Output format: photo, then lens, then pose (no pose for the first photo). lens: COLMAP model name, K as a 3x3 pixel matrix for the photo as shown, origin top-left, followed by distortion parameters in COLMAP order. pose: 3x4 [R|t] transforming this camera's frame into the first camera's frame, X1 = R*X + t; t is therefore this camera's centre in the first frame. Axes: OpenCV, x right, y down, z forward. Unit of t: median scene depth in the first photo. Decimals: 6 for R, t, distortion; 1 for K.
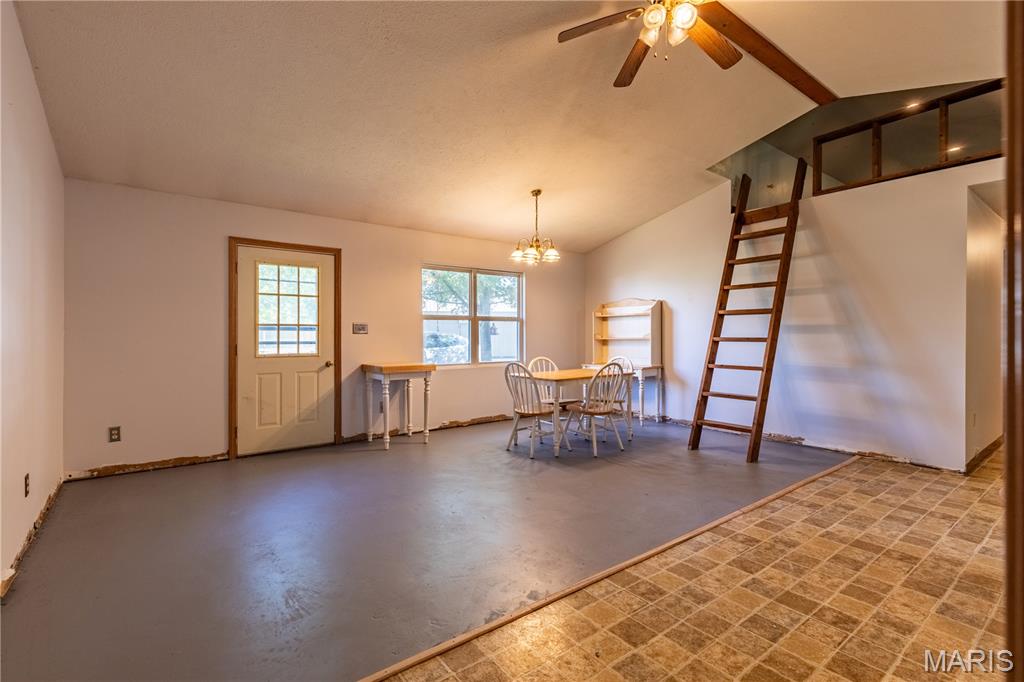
lens RADIAL K [[461.1, 0, 515.6], [0, 461.1, 339.6], [0, 0, 1]] dist [-0.001076, -0.000133]
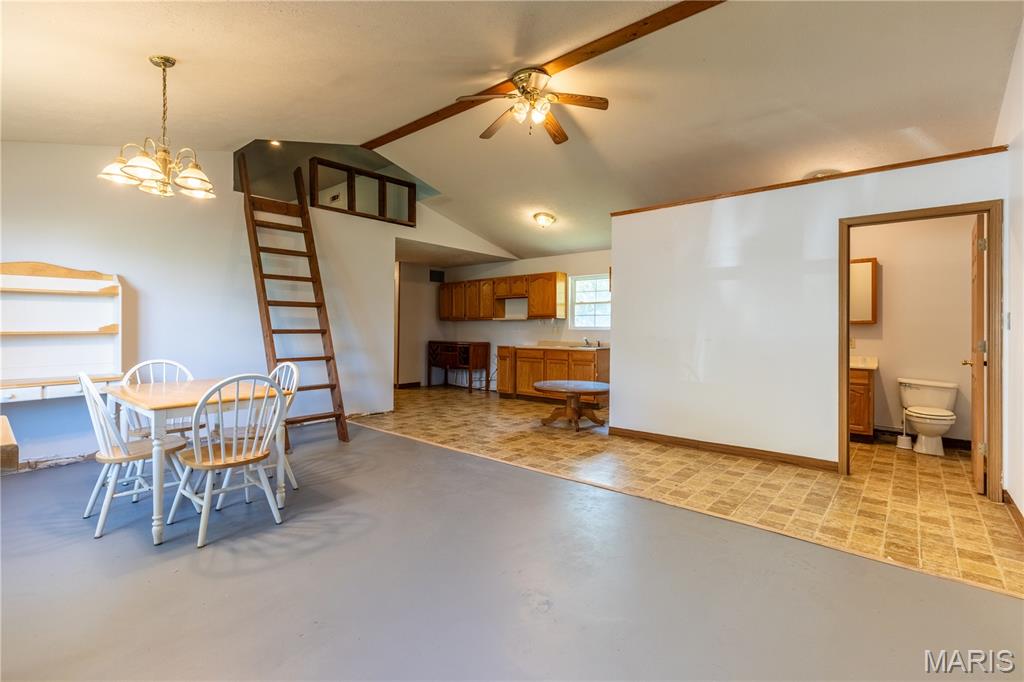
lens RADIAL K [[461.1, 0, 515.8], [0, 461.1, 334.4], [0, 0, 1]] dist [-0.001076, -0.000133]
pose [[-0.229226, -0.004437, 0.973363, -0.692467], [-0.000201, 0.999990, 0.004511, 0.004544], [-0.973373, 0.000838, -0.229224, 0.913150]]
